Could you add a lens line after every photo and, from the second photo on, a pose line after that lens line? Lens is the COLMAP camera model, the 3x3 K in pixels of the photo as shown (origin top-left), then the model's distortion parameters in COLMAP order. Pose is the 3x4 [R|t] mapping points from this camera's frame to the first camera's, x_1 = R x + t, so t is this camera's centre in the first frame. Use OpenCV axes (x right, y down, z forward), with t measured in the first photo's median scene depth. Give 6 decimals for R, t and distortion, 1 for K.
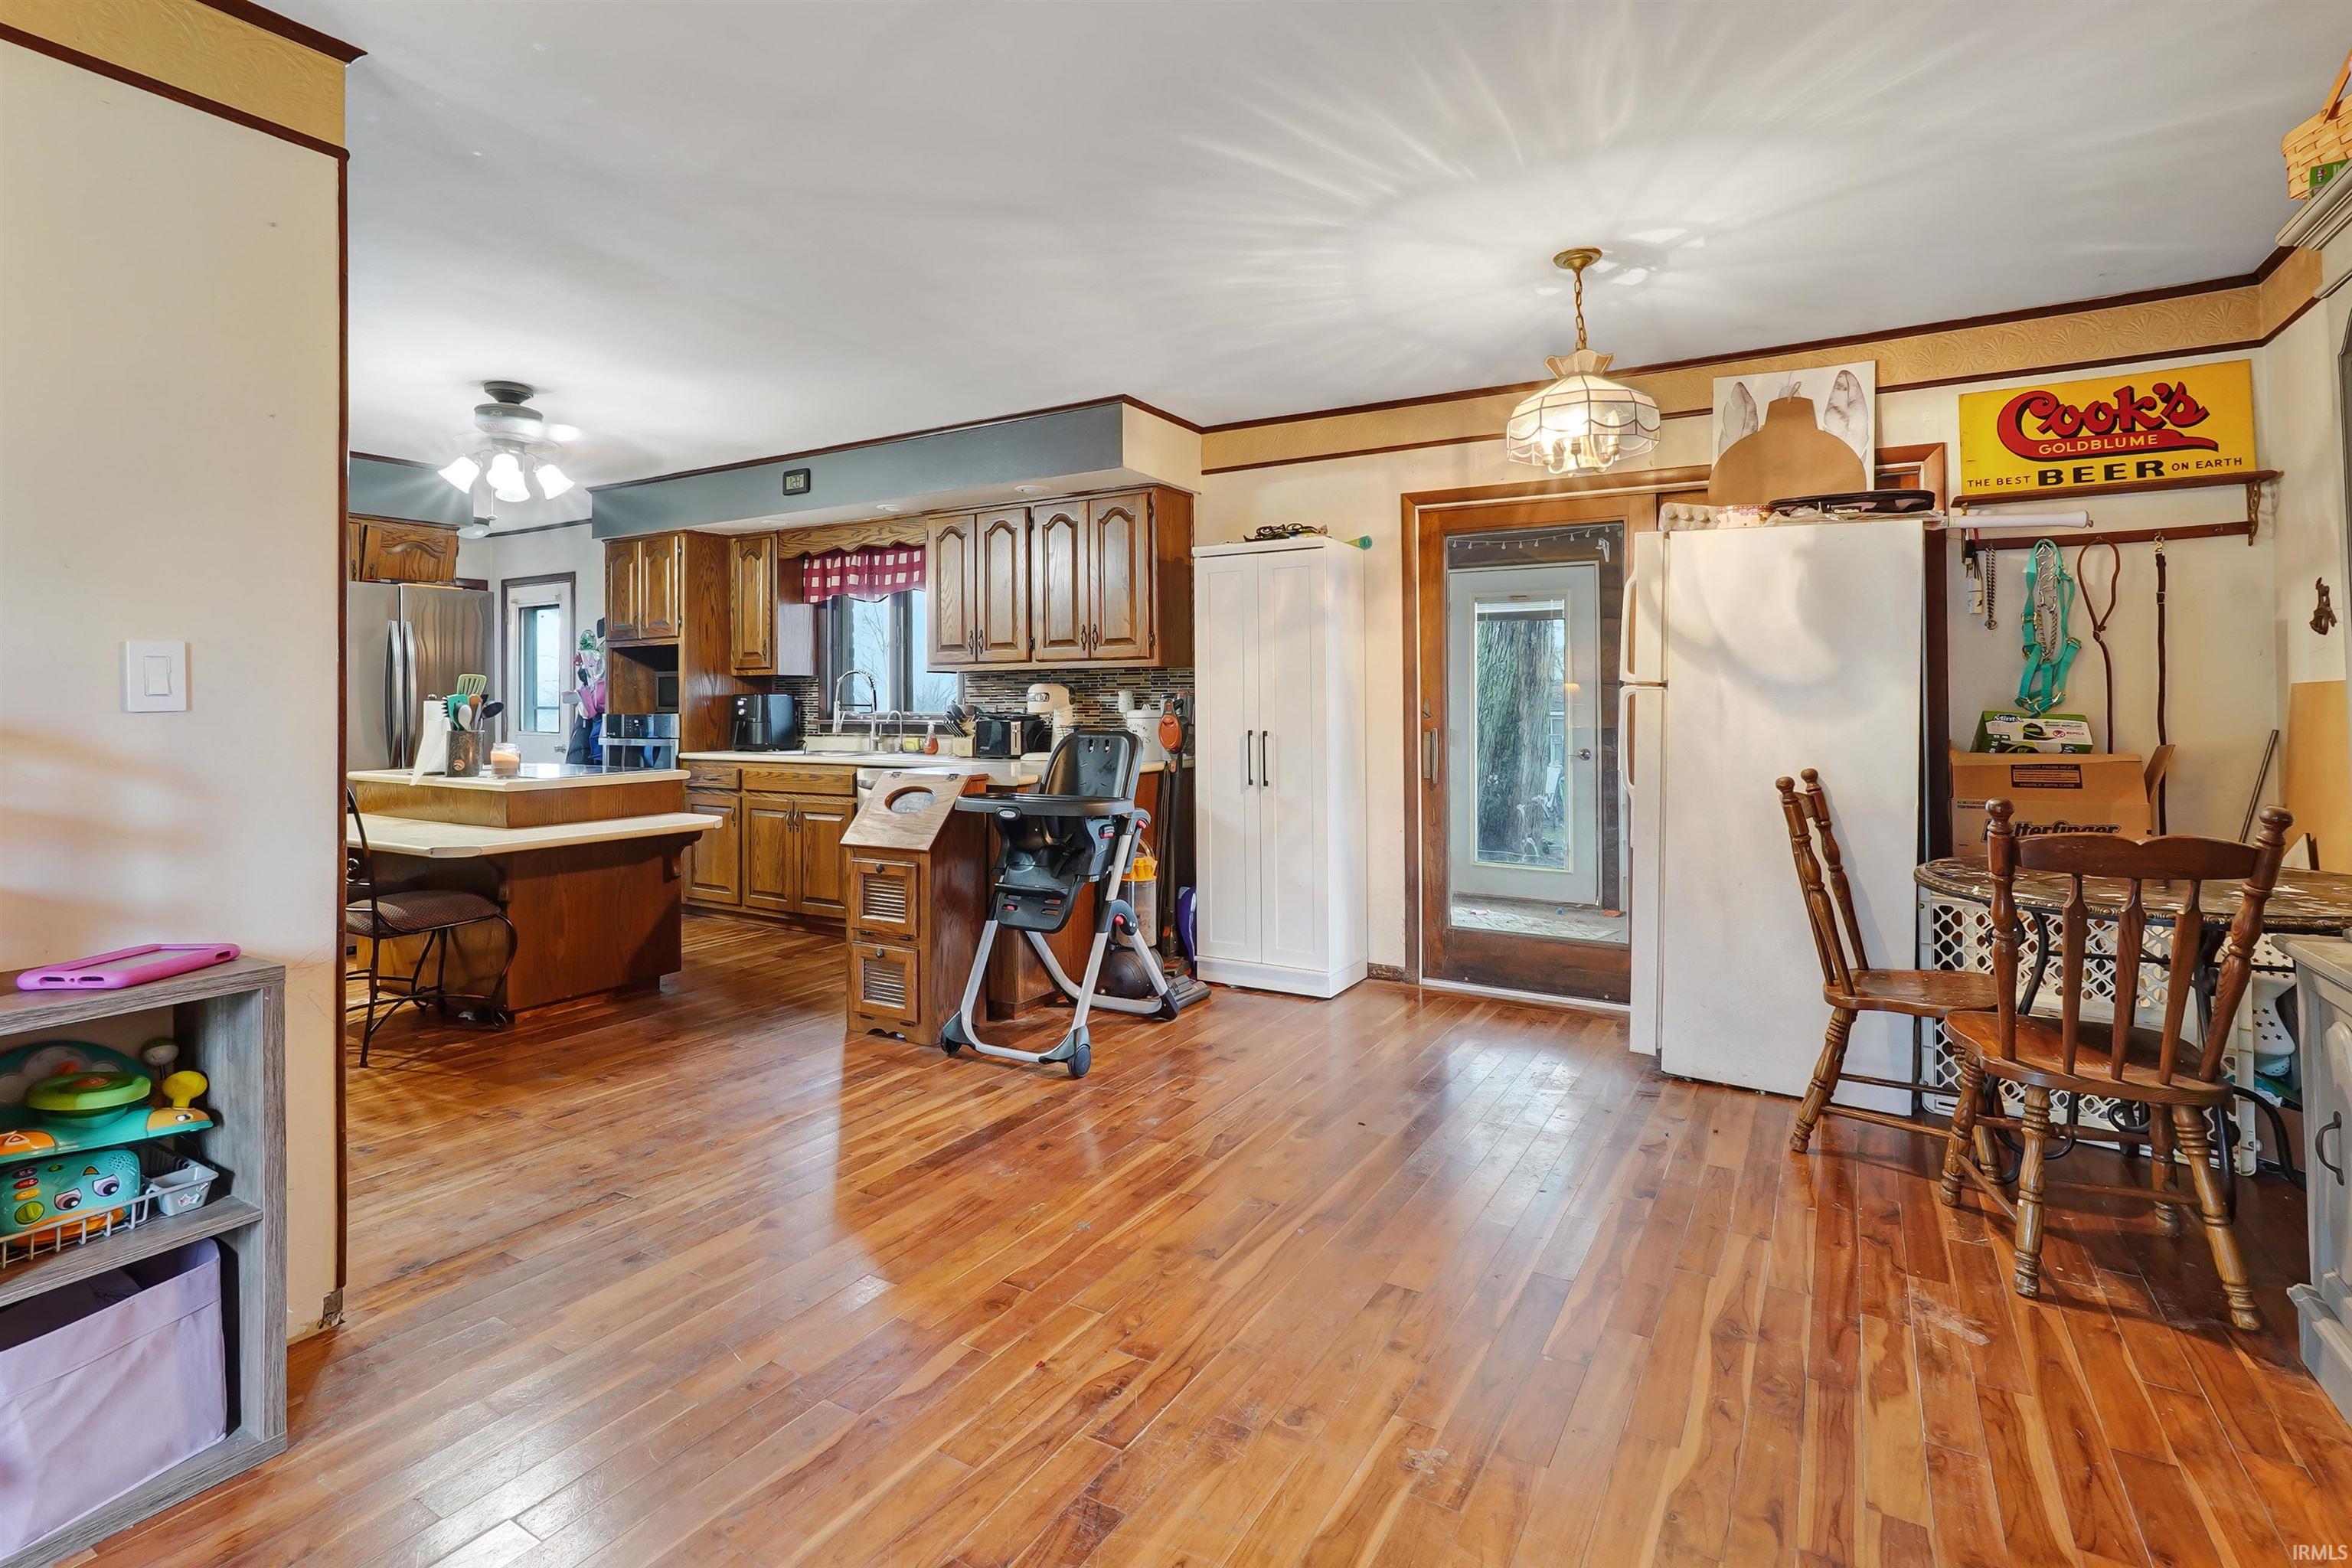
lens RADIAL K [[1108.0, 0, 1137.5], [0, 1108.0, 685.8], [0, 0, 1]] dist [-0.004536, -0.000051]
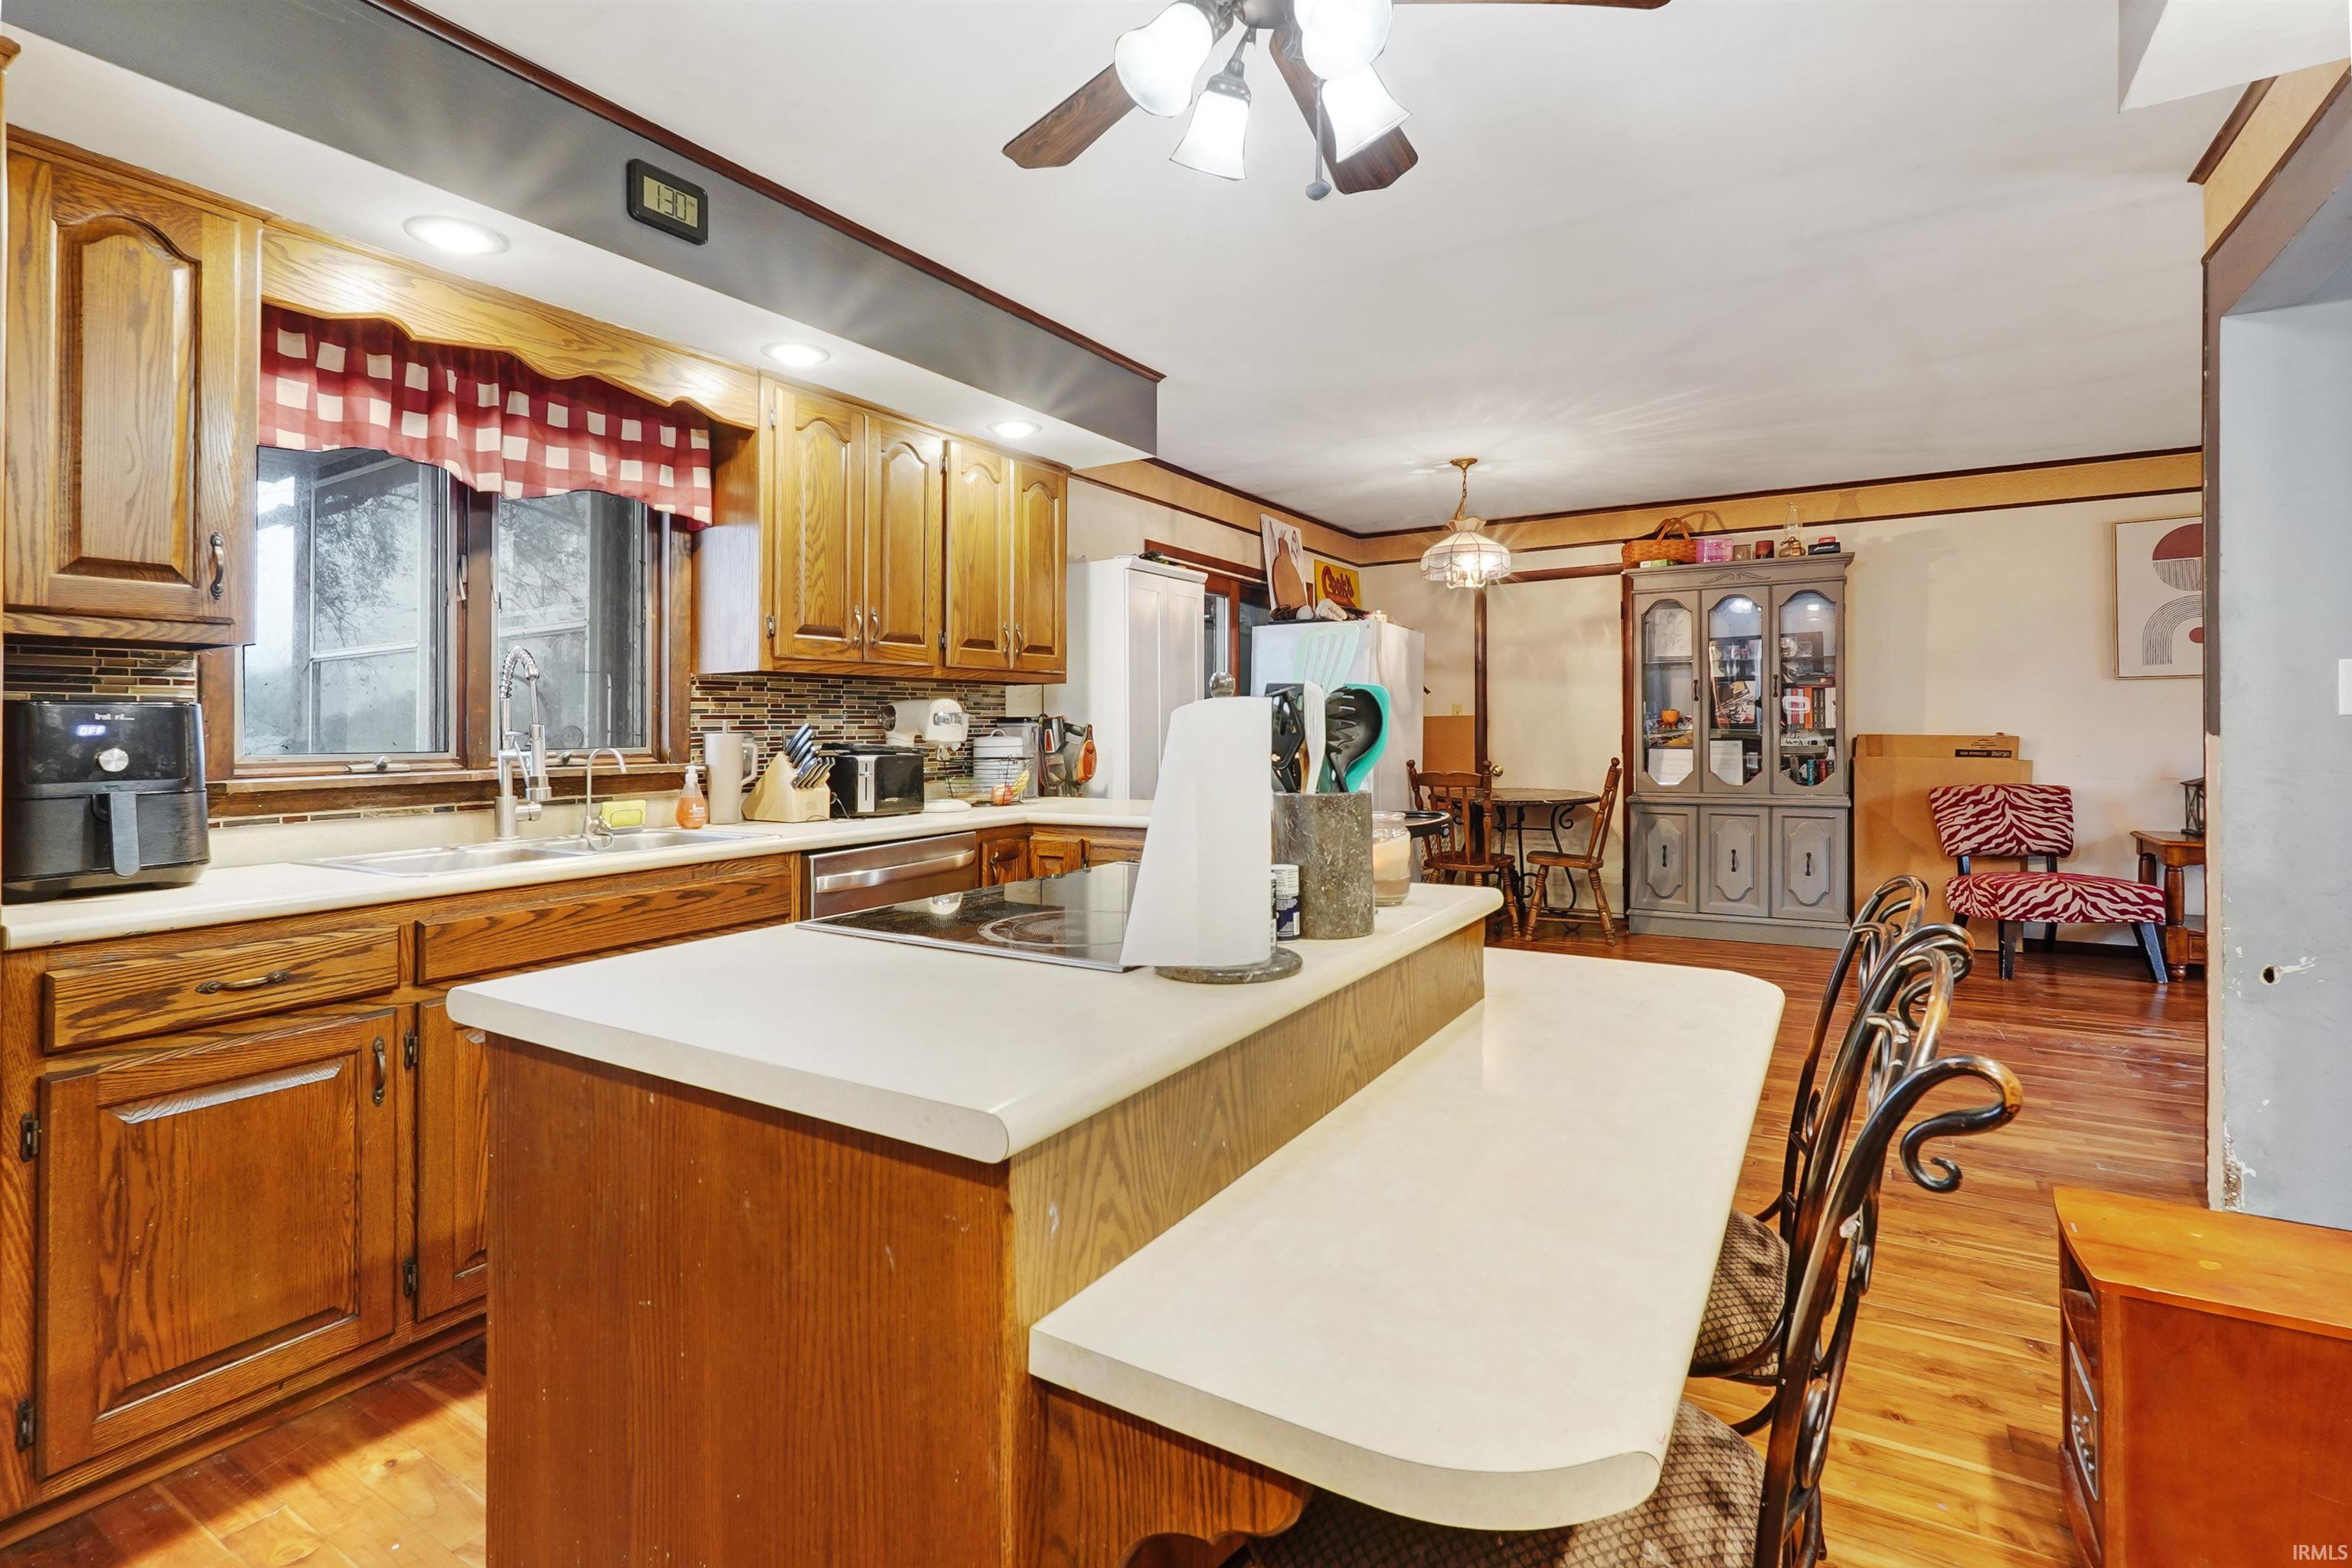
lens RADIAL K [[1097.6, 0, 1180.2], [0, 1097.6, 724.0], [0, 0, 1]] dist [-0.000428, 0.000052]
pose [[-0.003013, 0.005219, 0.999982, -0.660693], [-0.001654, 0.999985, -0.005224, 0.014849], [-0.999994, -0.001670, -0.003005, 0.734129]]
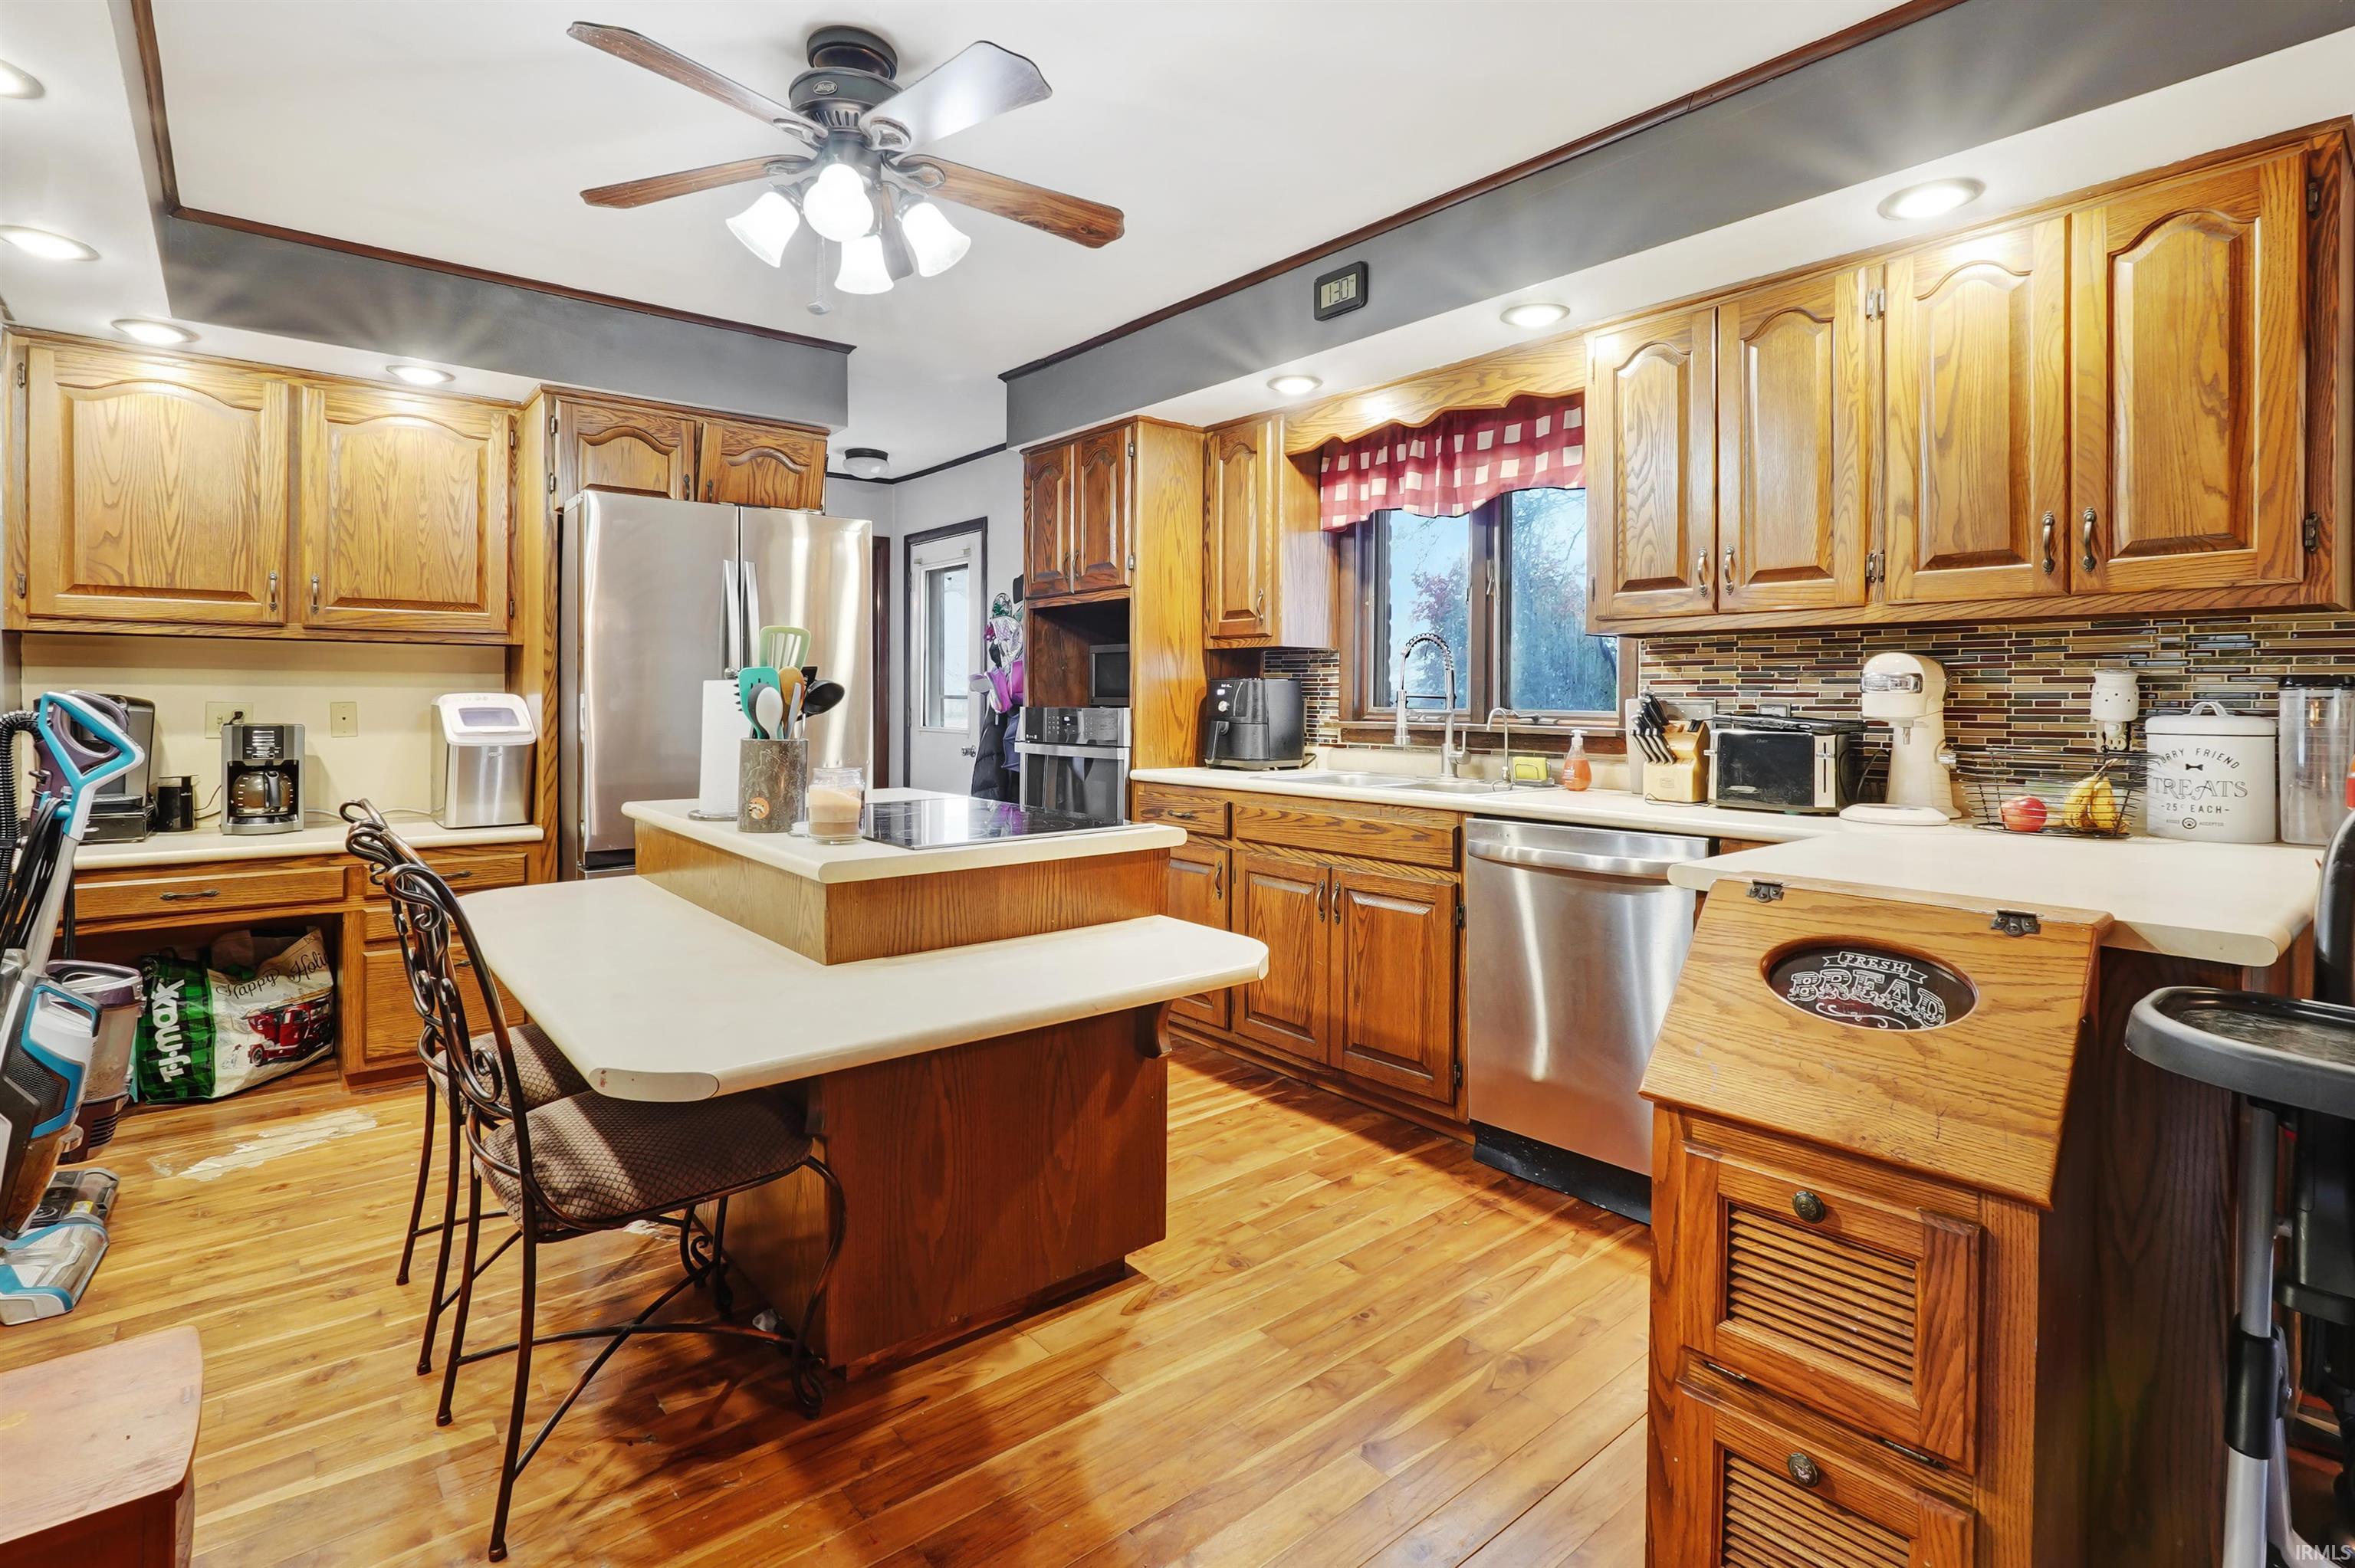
lens RADIAL K [[1109.3, 0, 1139.0], [0, 1109.3, 685.8], [0, 0, 1]] dist [-0.004536, -0.000051]
pose [[0.942018, 0.005359, -0.335521, -0.196850], [-0.003559, 0.999976, 0.005980, 0.008649], [0.335545, -0.004439, 0.942014, 0.405380]]
